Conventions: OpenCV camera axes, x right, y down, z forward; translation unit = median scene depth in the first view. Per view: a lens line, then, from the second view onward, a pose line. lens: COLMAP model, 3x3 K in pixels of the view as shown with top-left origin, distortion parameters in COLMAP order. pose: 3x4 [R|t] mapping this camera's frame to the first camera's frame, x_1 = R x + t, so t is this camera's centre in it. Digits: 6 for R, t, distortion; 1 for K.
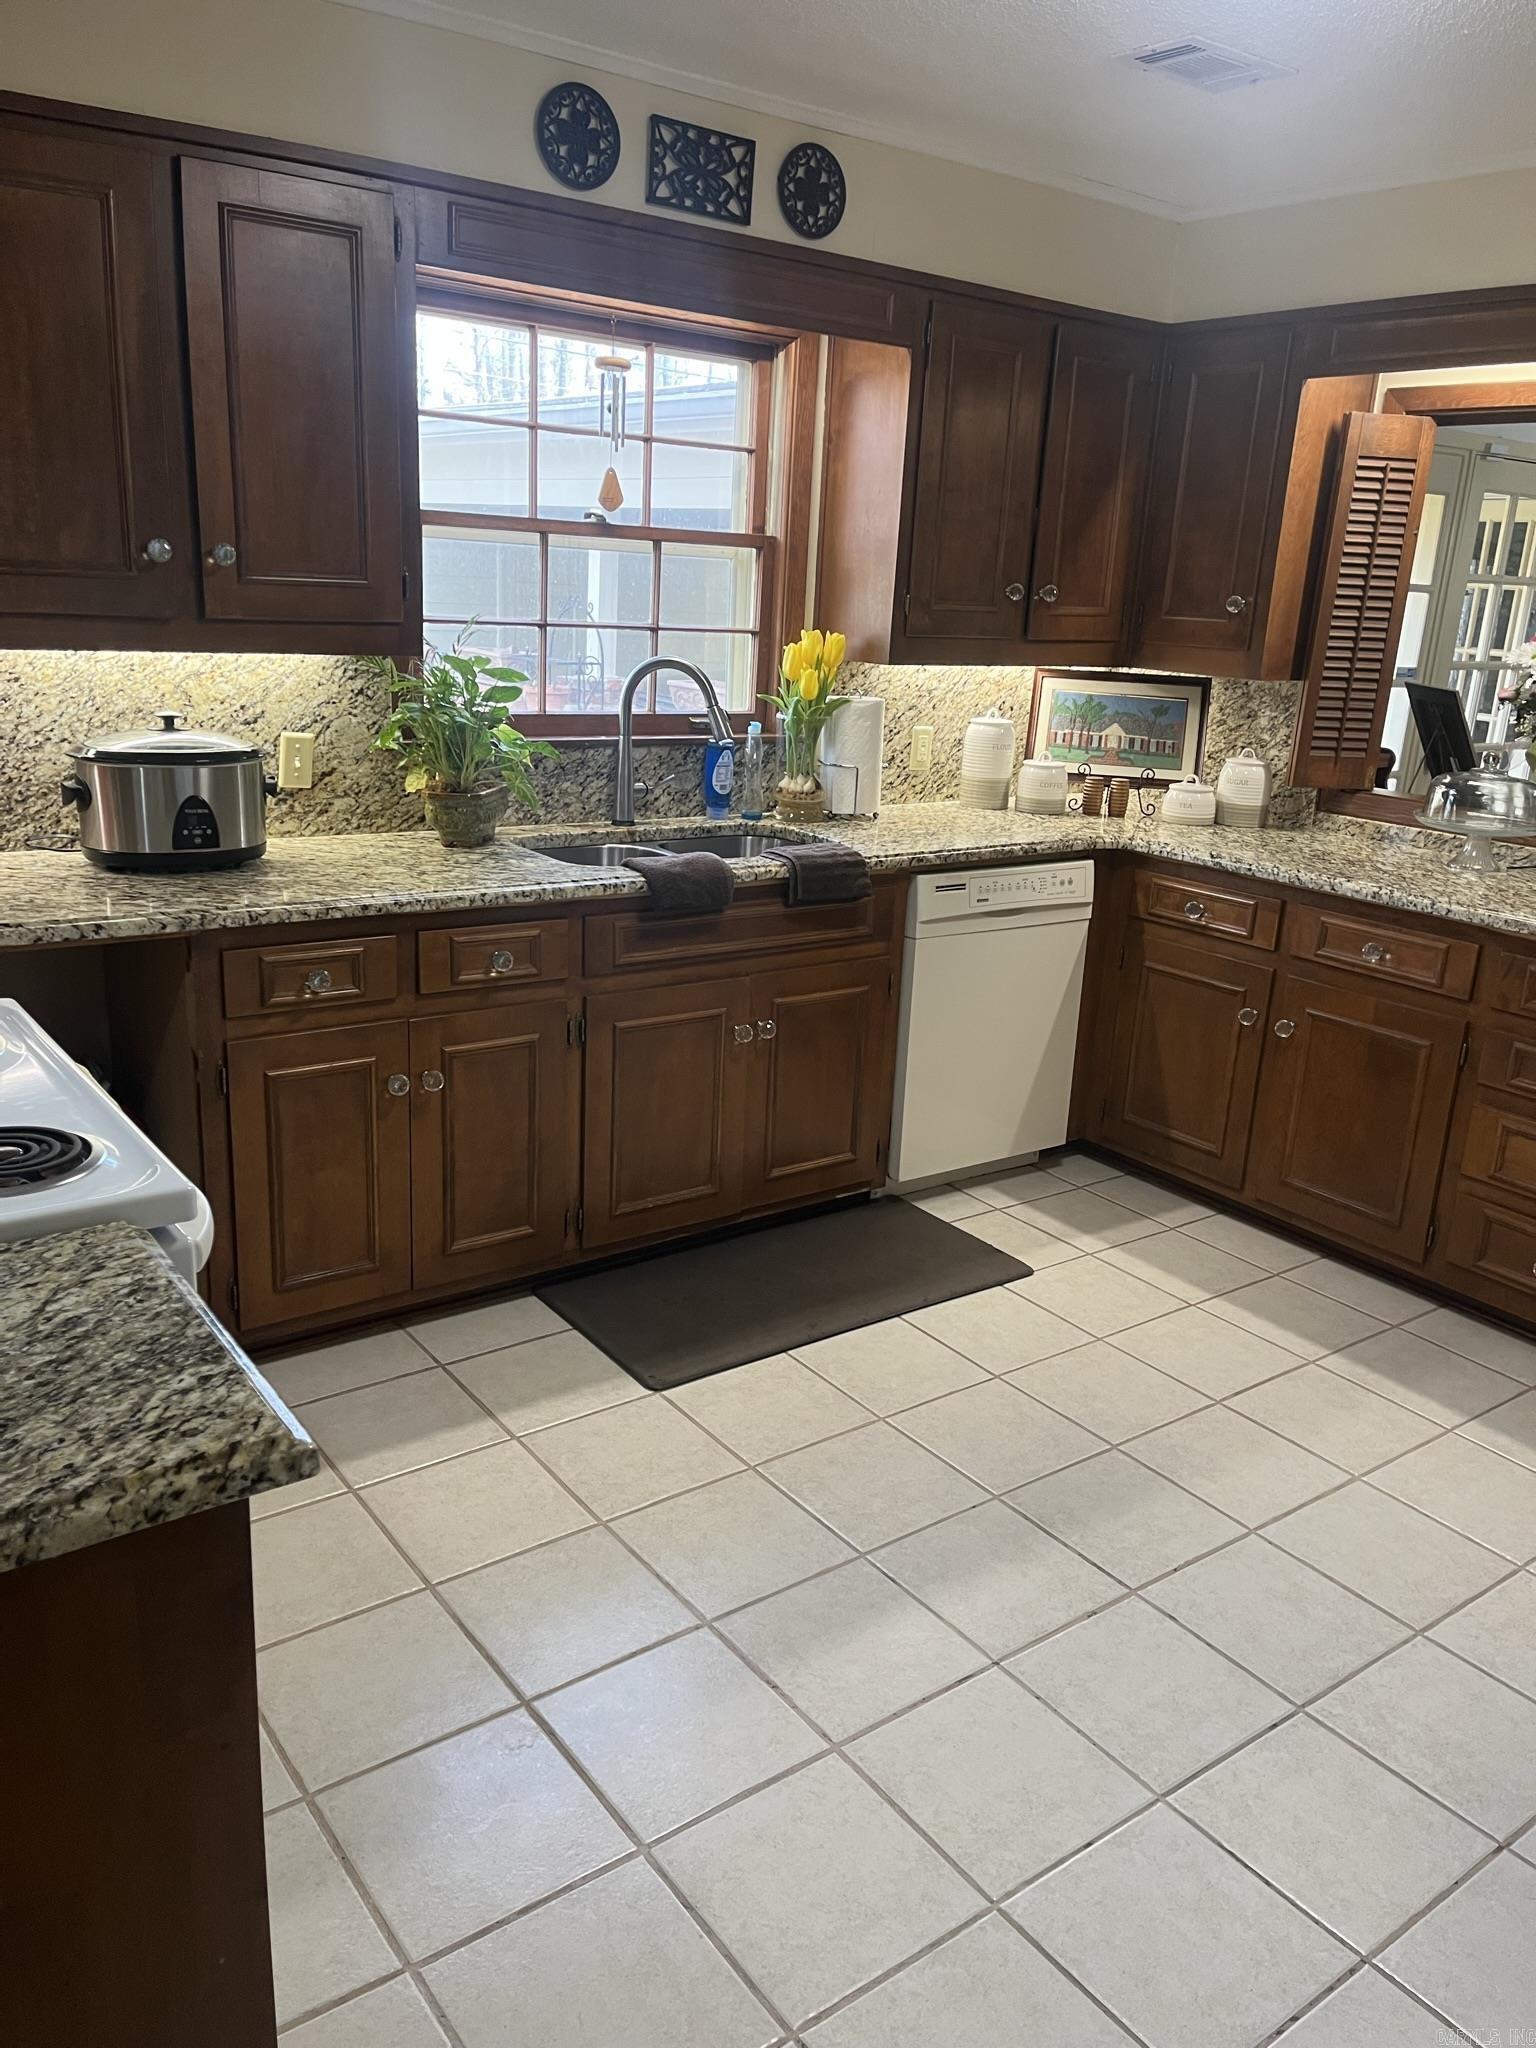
lens RADIAL K [[1544.2, 0, 766.2], [0, 1544.2, 1030.1], [0, 0, 1]] dist [0.035532, -0.008302]
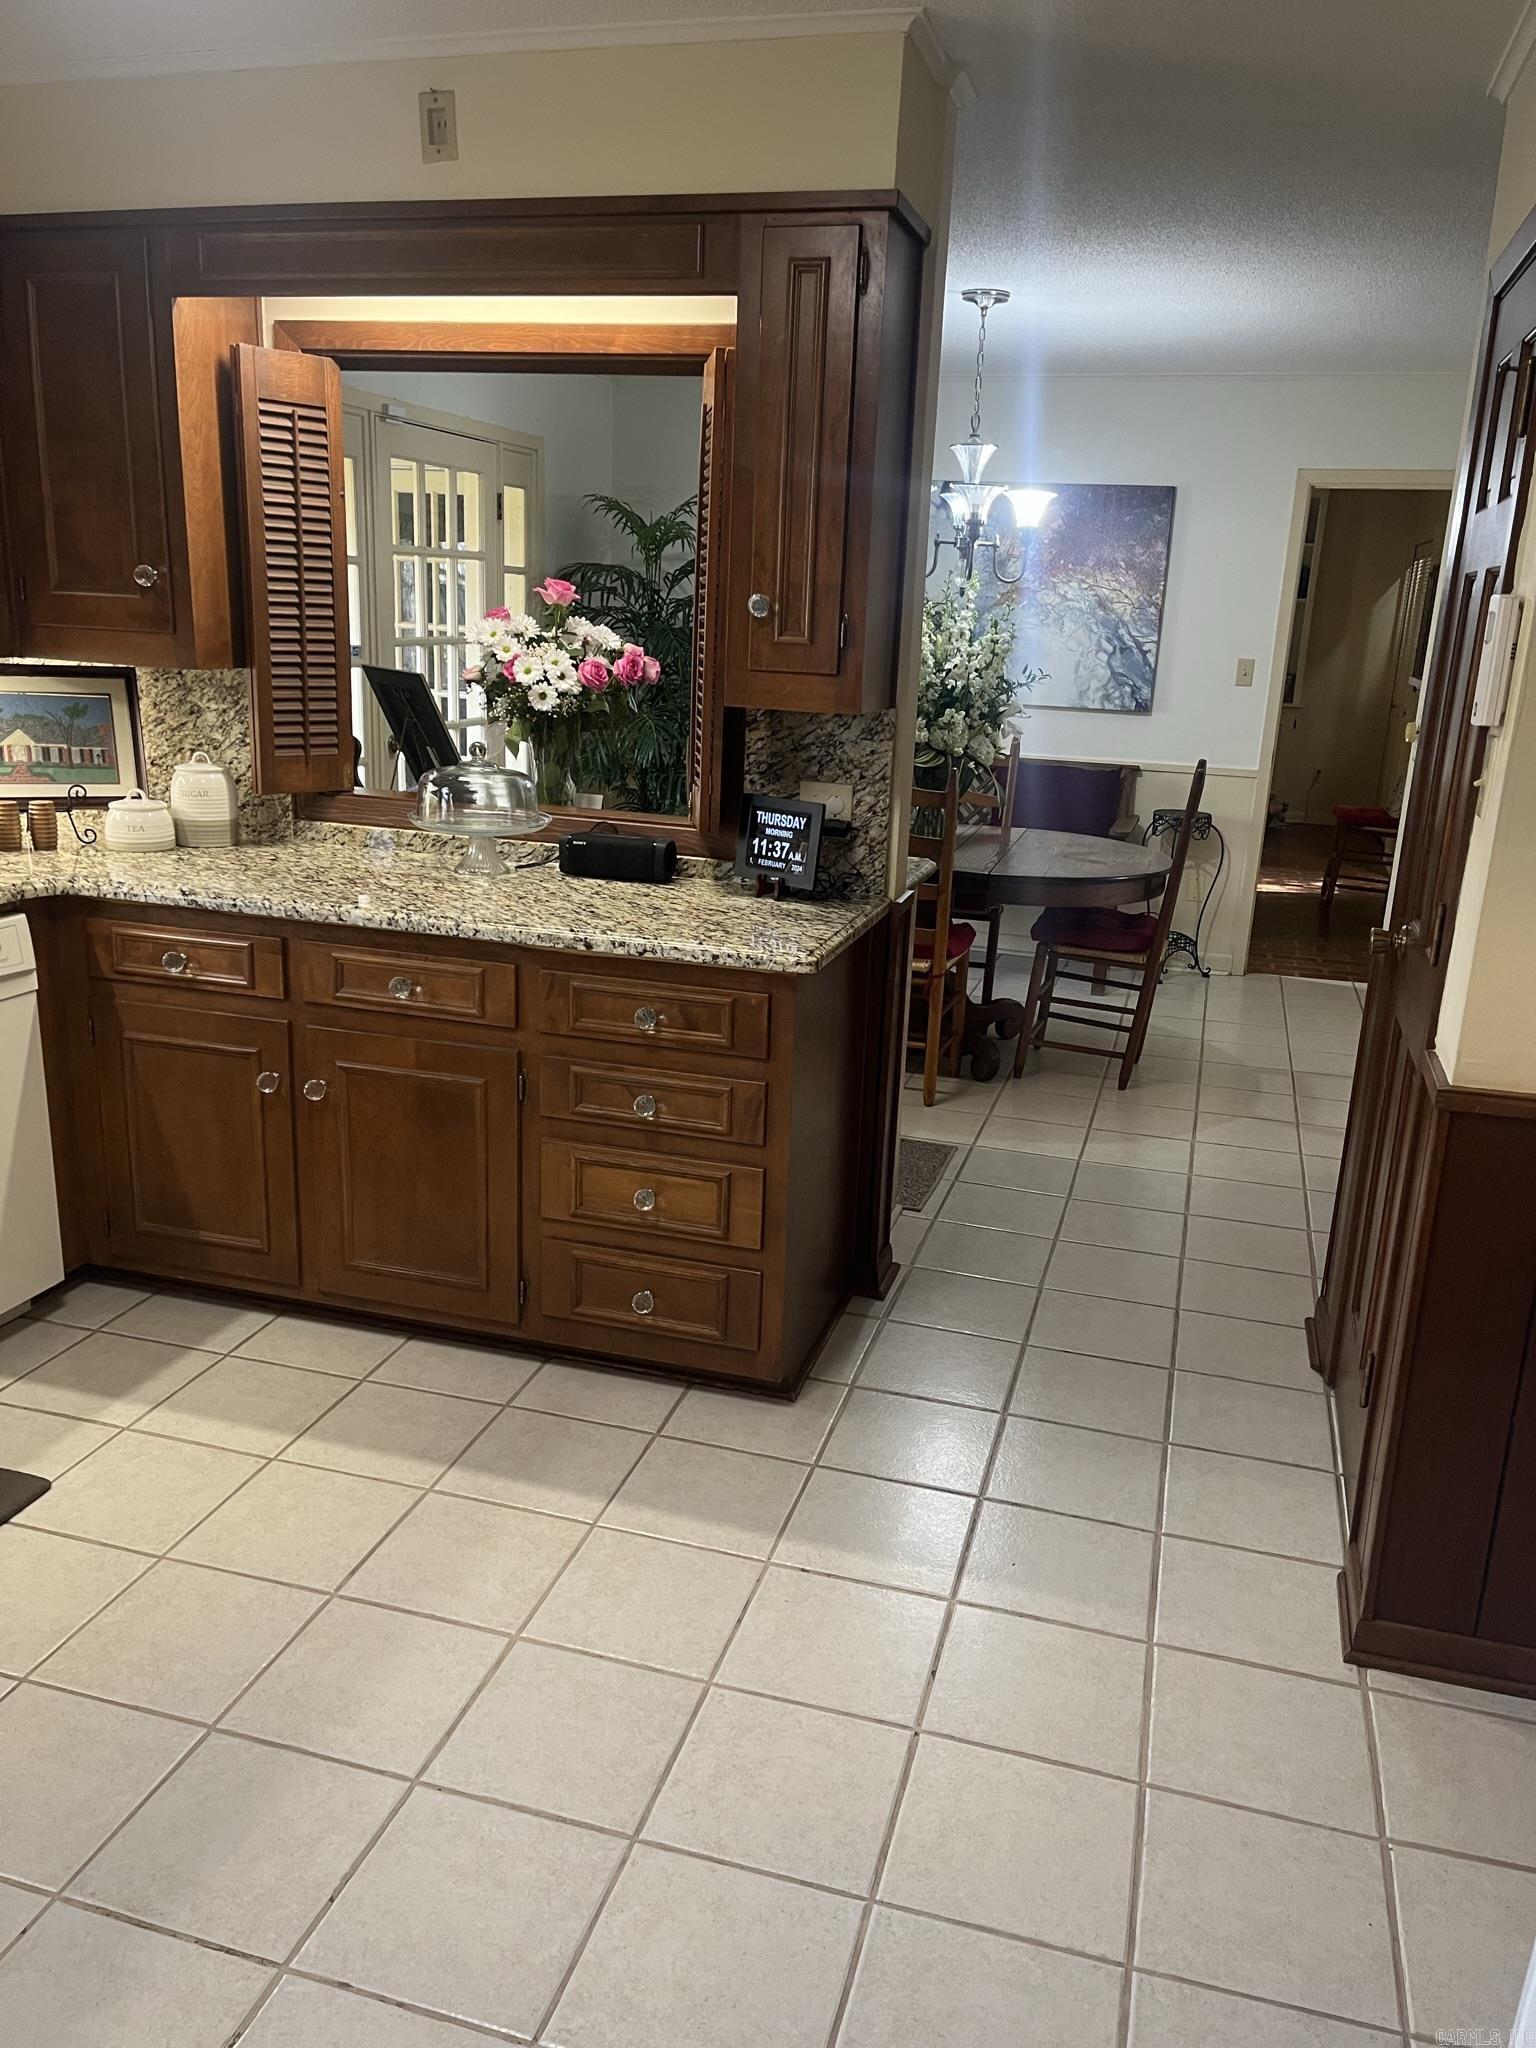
lens RADIAL K [[1544.2, 0, 779.9], [0, 1544.2, 1038.4], [0, 0, 1]] dist [0.035532, -0.008302]
pose [[0.790986, -0.184645, 0.583307, 0.049120], [0.173192, 0.981953, 0.075981, -0.044991], [-0.586810, 0.040924, 0.808690, 0.171521]]
